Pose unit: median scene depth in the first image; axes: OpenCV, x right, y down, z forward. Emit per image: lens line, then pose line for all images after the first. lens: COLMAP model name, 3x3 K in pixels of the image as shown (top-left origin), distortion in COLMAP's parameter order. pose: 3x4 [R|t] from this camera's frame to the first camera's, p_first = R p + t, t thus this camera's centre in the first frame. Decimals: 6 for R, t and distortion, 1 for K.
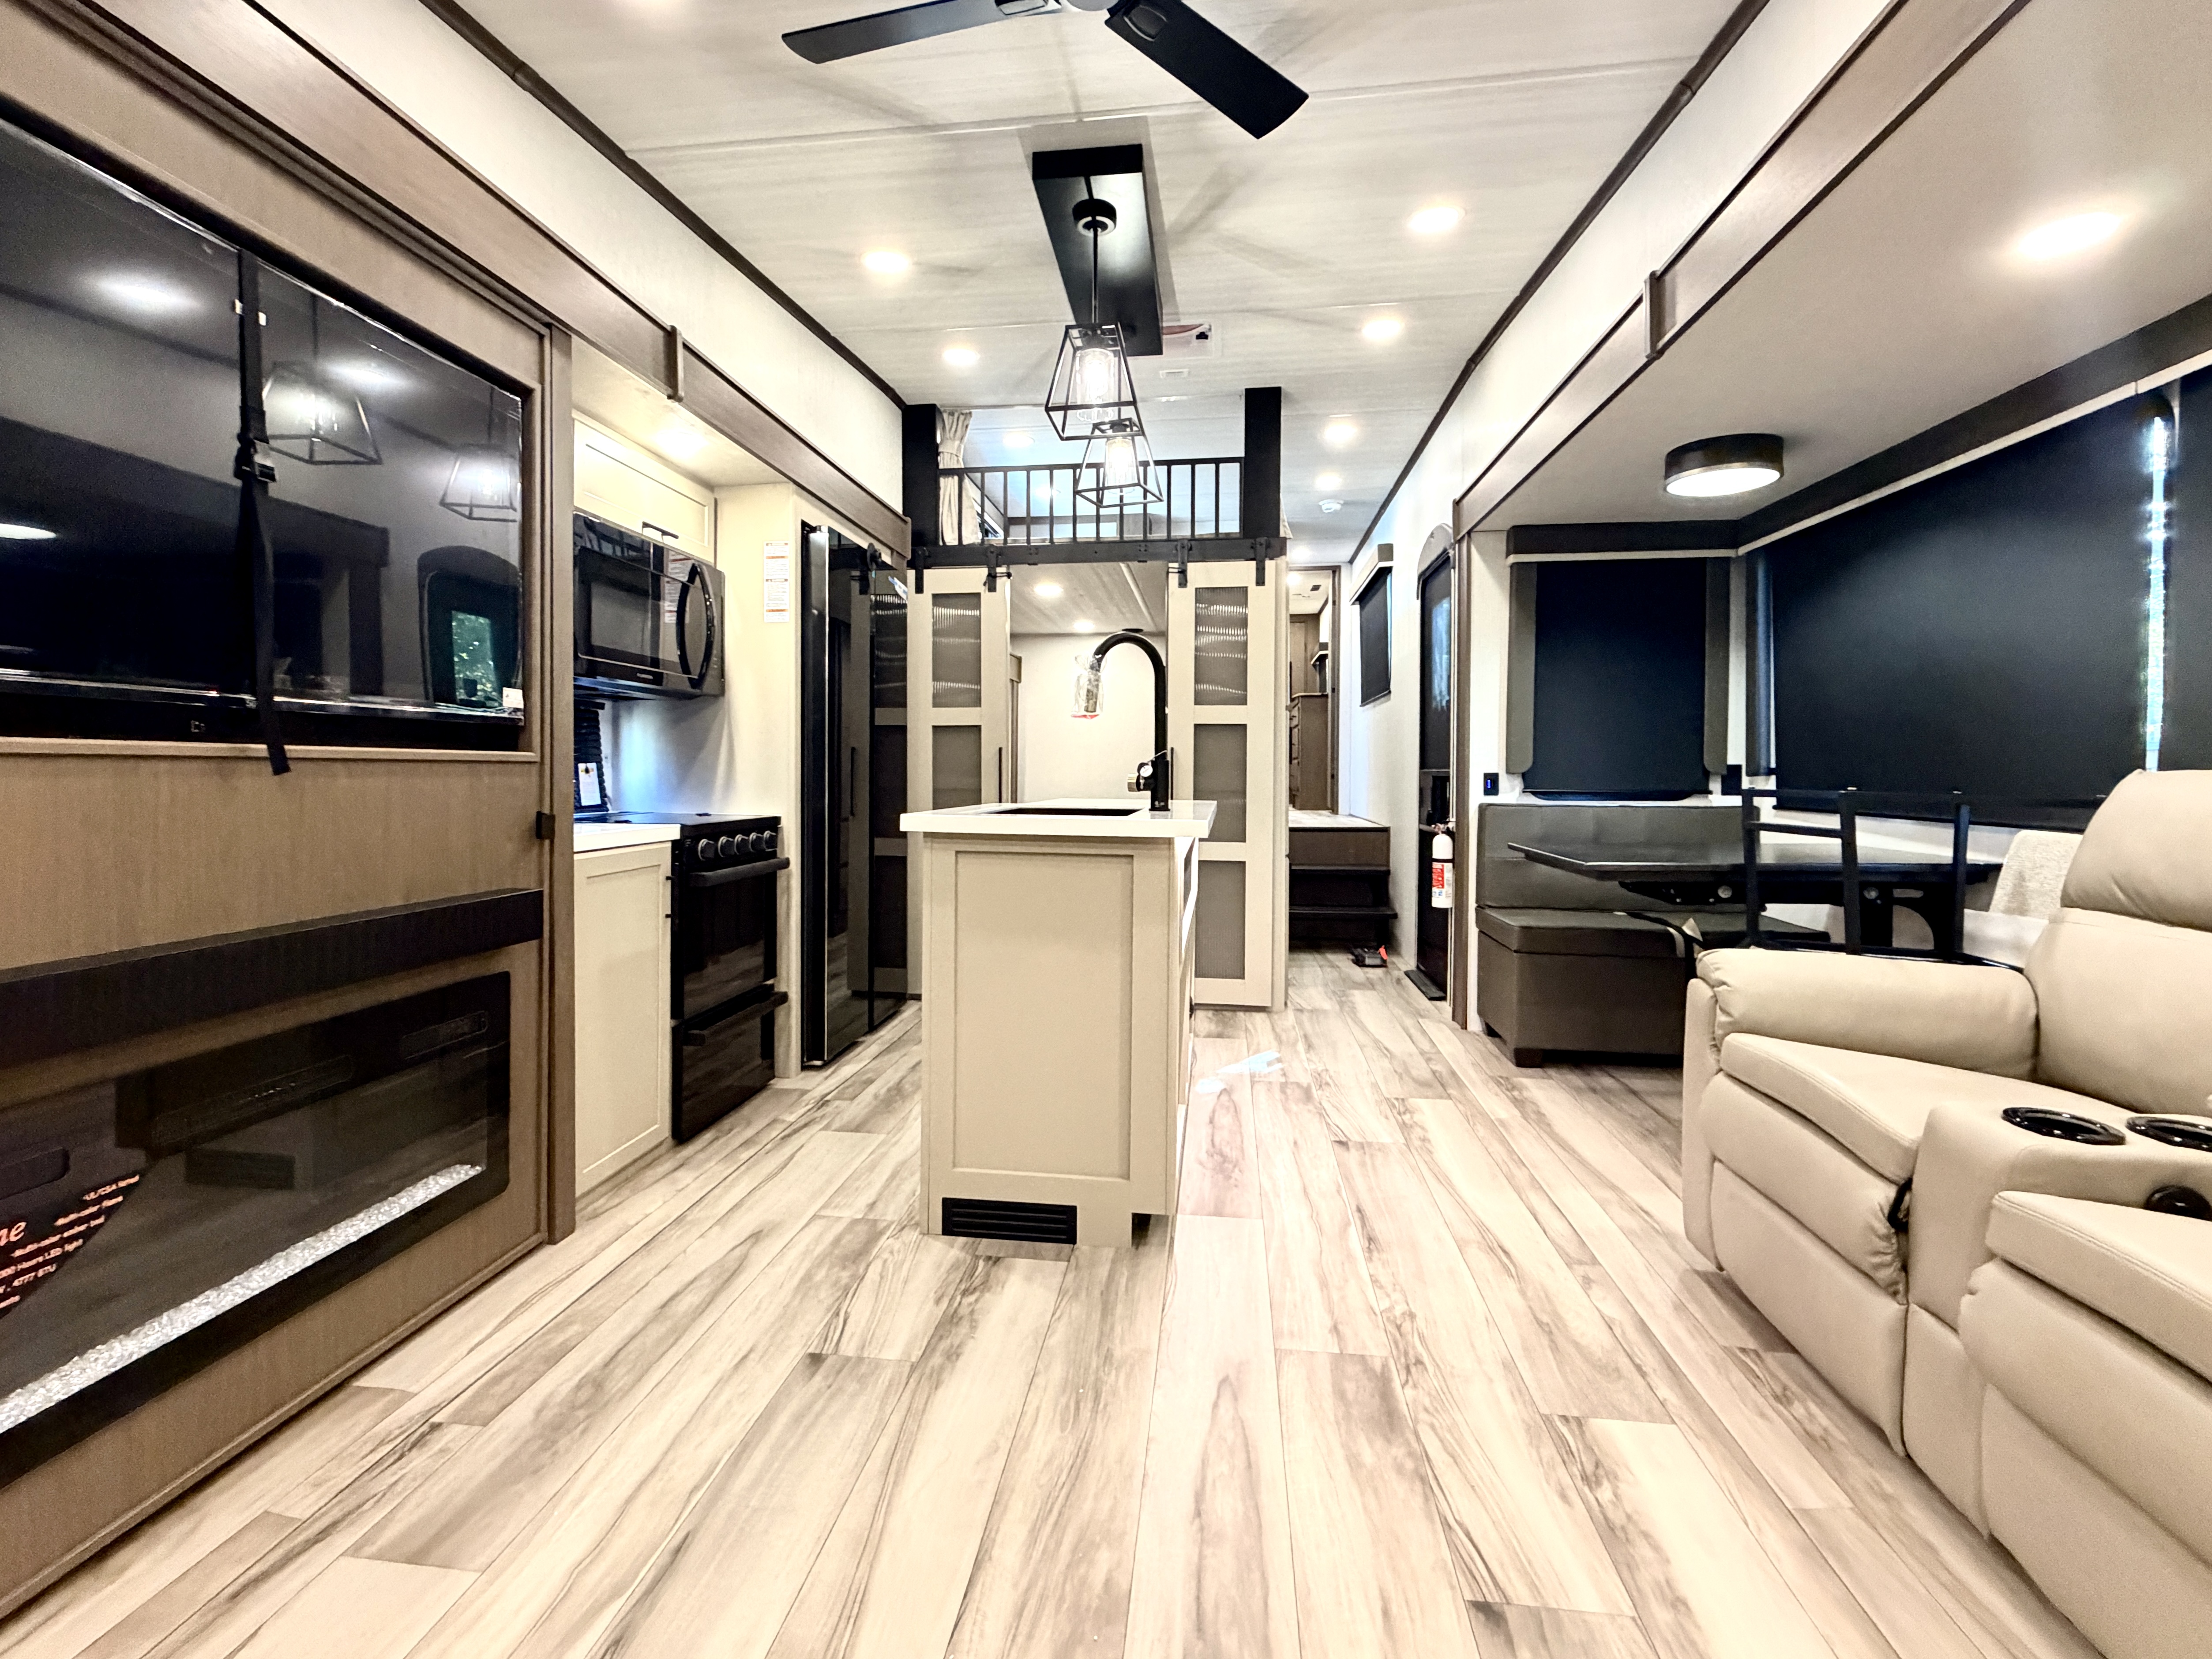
lens RADIAL K [[1008.5, 0, 1081.5], [0, 1008.5, 781.8], [0, 0, 1]] dist [0.002365, 0.000272]
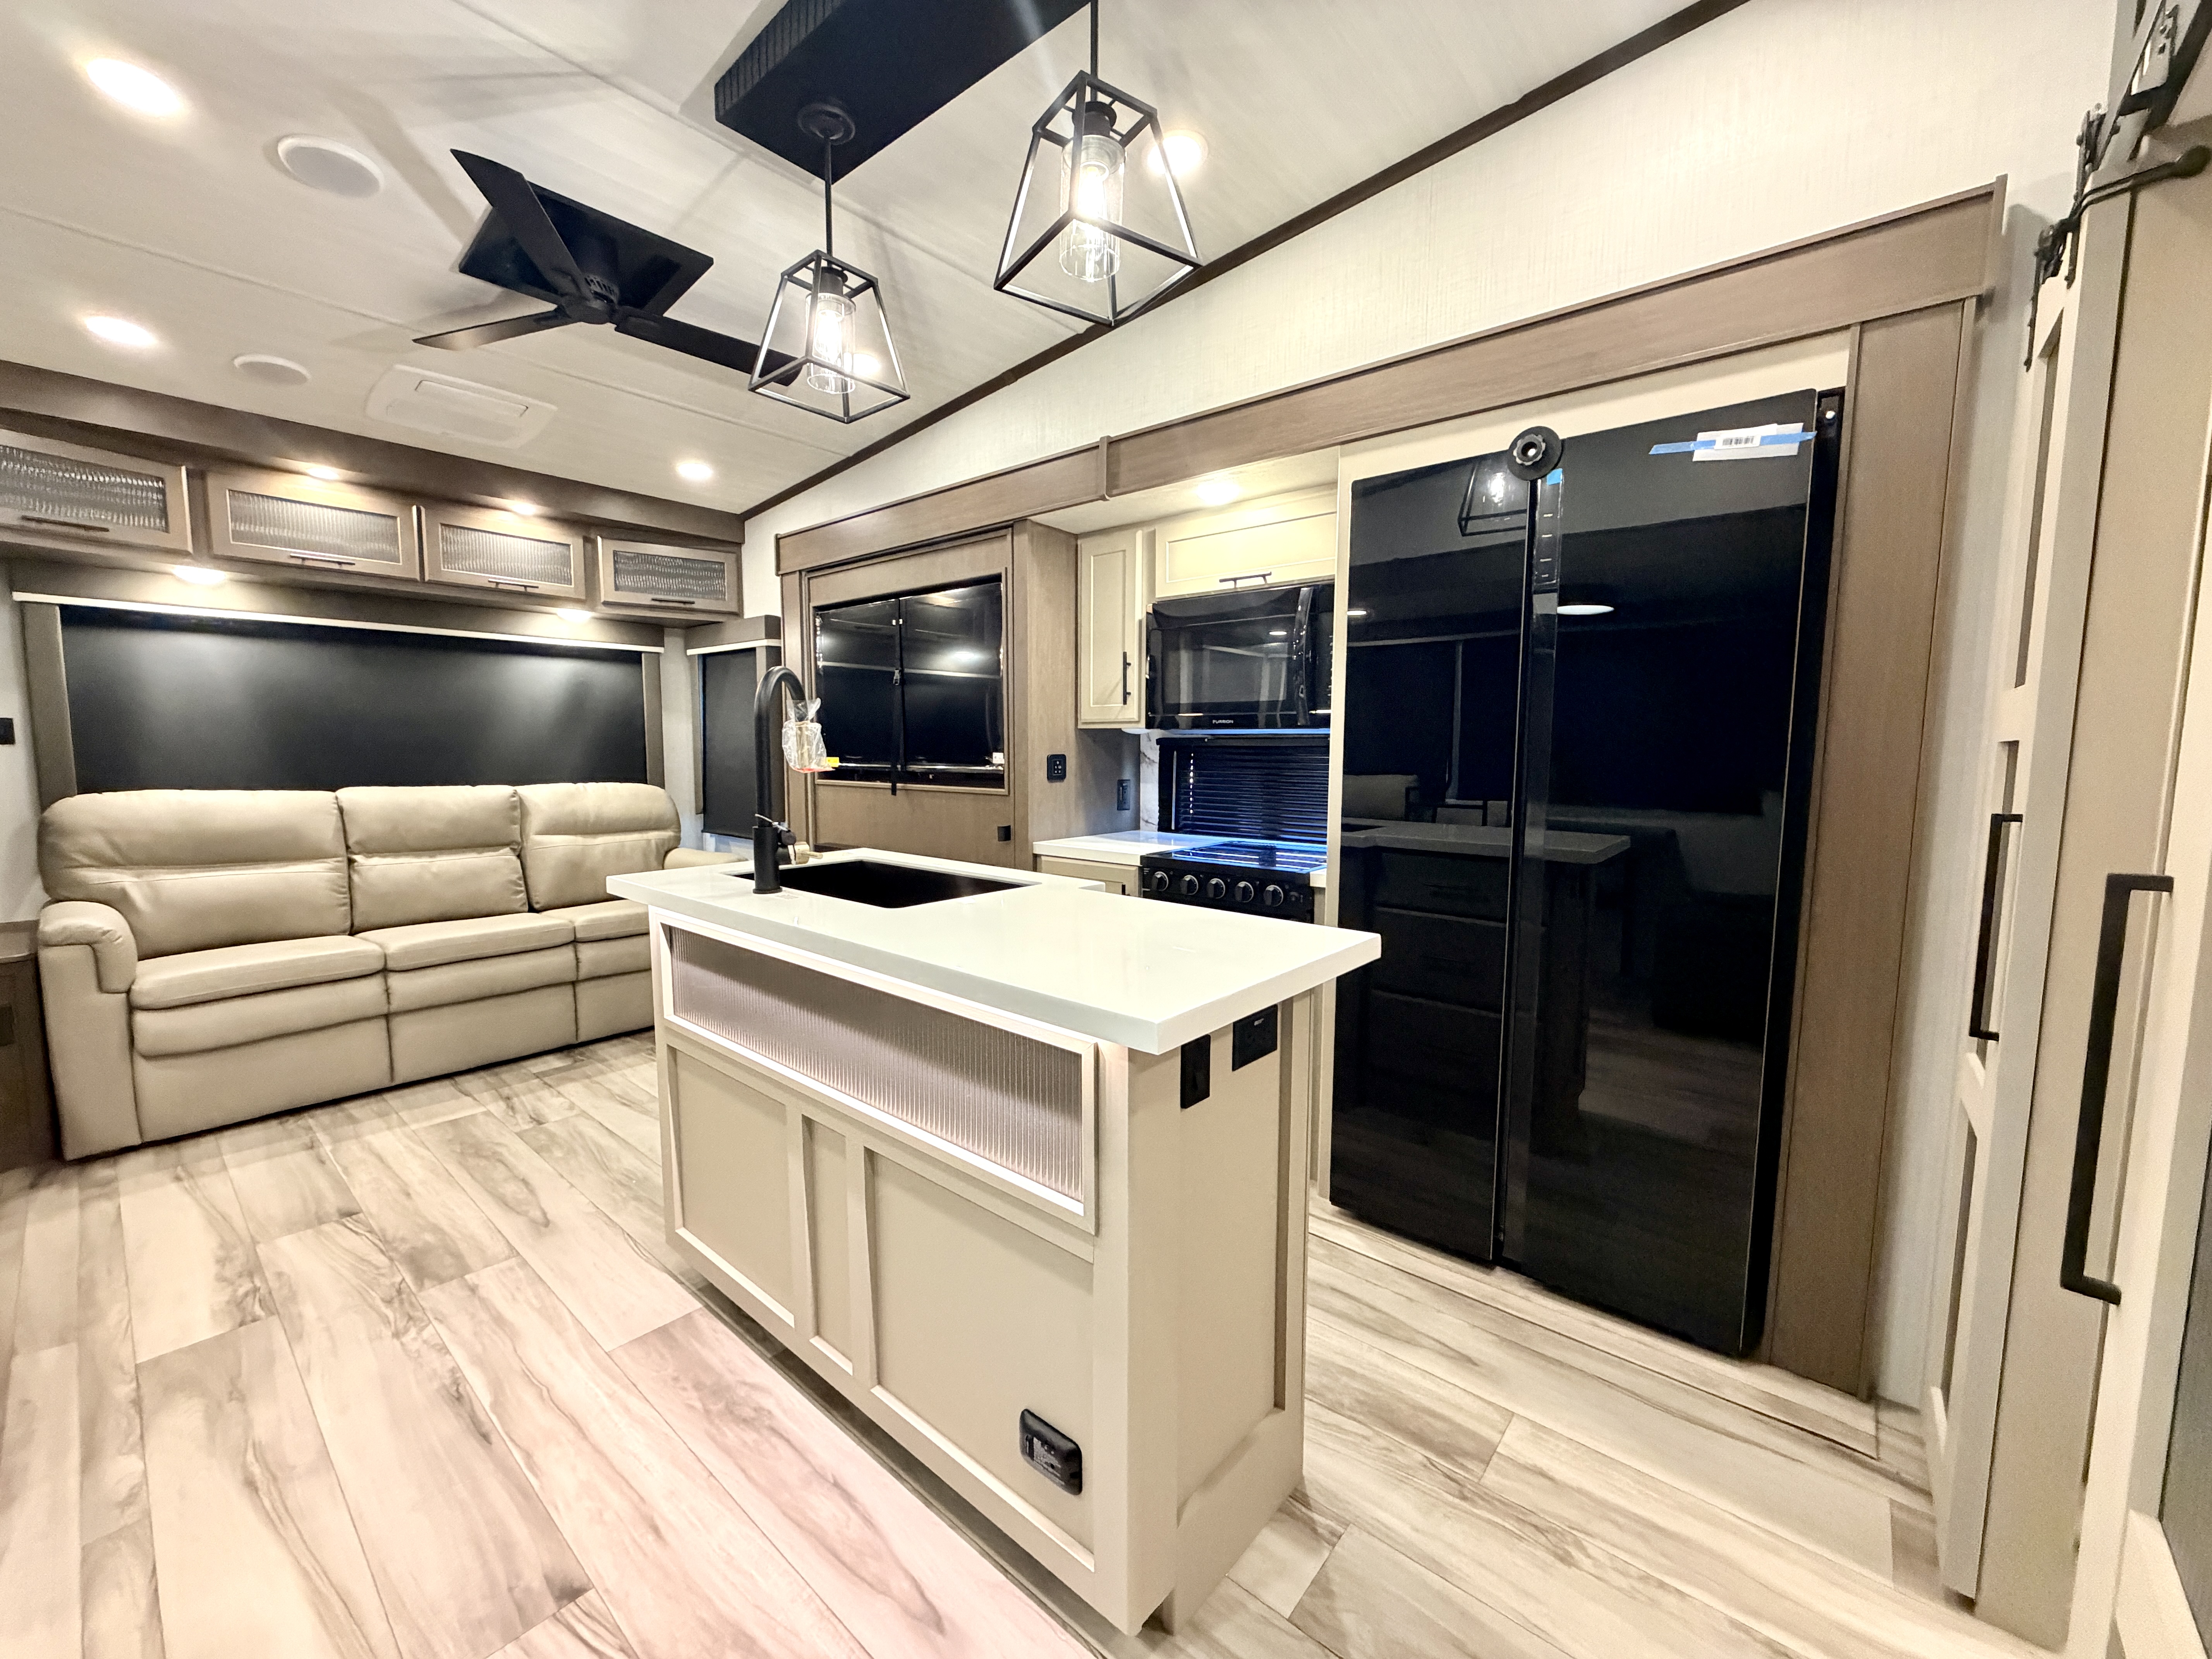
lens RADIAL K [[879.6, 0, 1102.0], [0, 879.6, 828.2], [0, 0, 1]] dist [-0.000934, 0.000126]
pose [[-0.540247, 0.070783, -0.838524, 0.738112], [-0.016968, 0.995337, 0.094953, -0.129252], [0.841335, 0.065526, -0.536527, 2.319876]]
